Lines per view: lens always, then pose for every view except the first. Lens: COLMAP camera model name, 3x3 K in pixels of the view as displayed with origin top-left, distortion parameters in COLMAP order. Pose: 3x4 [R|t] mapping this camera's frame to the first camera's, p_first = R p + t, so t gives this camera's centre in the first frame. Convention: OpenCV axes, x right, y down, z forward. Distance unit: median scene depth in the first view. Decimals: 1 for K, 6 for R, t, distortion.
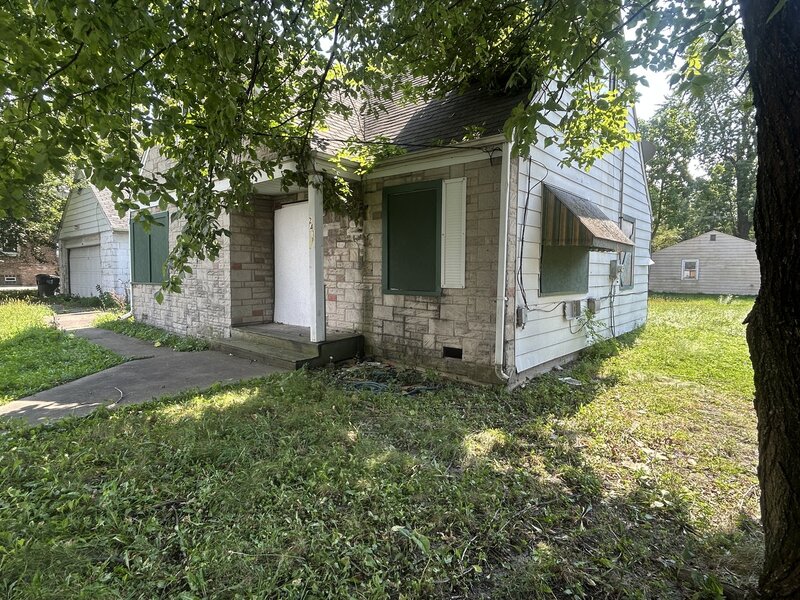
lens RADIAL K [[445.0, 0, 400.0], [0, 445.0, 300.0], [0, 0, 1]] dist [-0.000653, -0.000321]
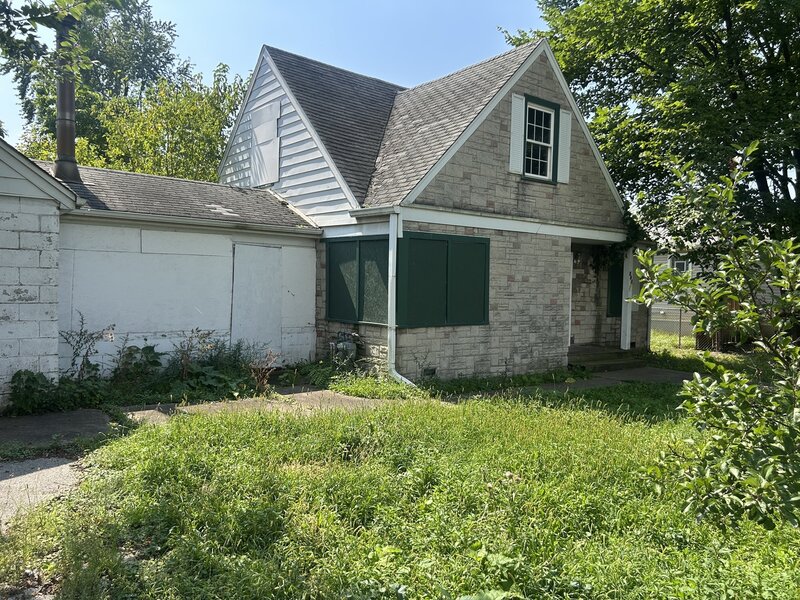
lens RADIAL K [[609.4, 0, 400.0], [0, 609.4, 300.0], [0, 0, 1]] dist [0.135836, -0.220585]
pose [[0.176216, -0.029200, 0.983918, -2.360048], [0.041762, 0.998882, 0.022165, -0.155886], [-0.983465, 0.037184, 0.177238, 1.329995]]
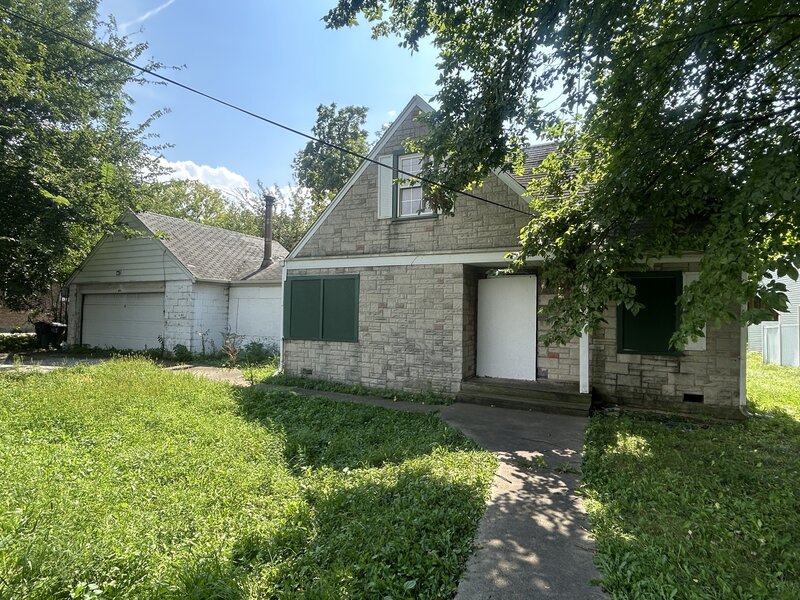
lens RADIAL K [[445.0, 0, 400.0], [0, 445.0, 300.0], [0, 0, 1]] dist [-0.000653, -0.000321]
pose [[0.965948, 0.026243, 0.257400, -0.970004], [-0.000489, 0.995026, -0.099613, -0.038110], [-0.258734, 0.096095, 0.961157, -0.084889]]
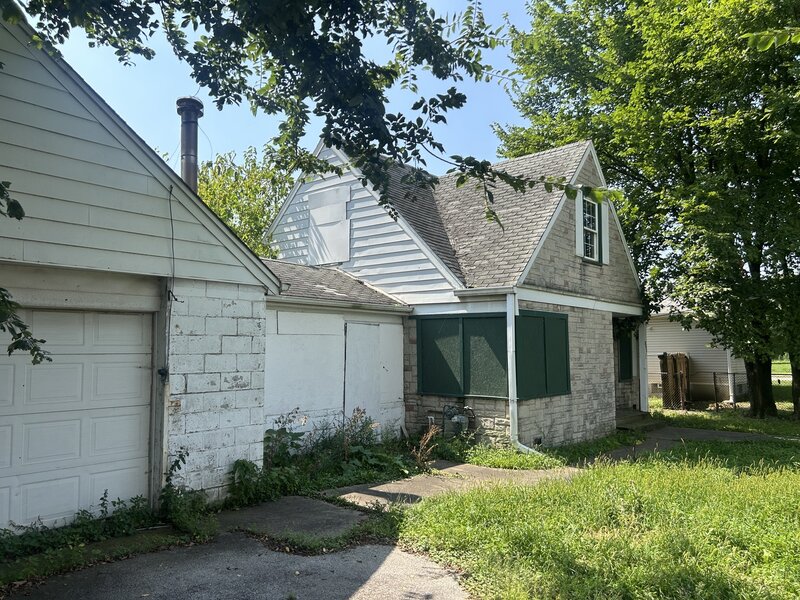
lens RADIAL K [[609.4, 0, 400.0], [0, 609.4, 300.0], [0, 0, 1]] dist [0.135836, -0.220585]
pose [[-0.027998, 0.077523, 0.996597, -2.491706], [0.064063, 0.995078, -0.075605, -0.210463], [-0.997553, 0.061728, -0.032826, 1.919496]]
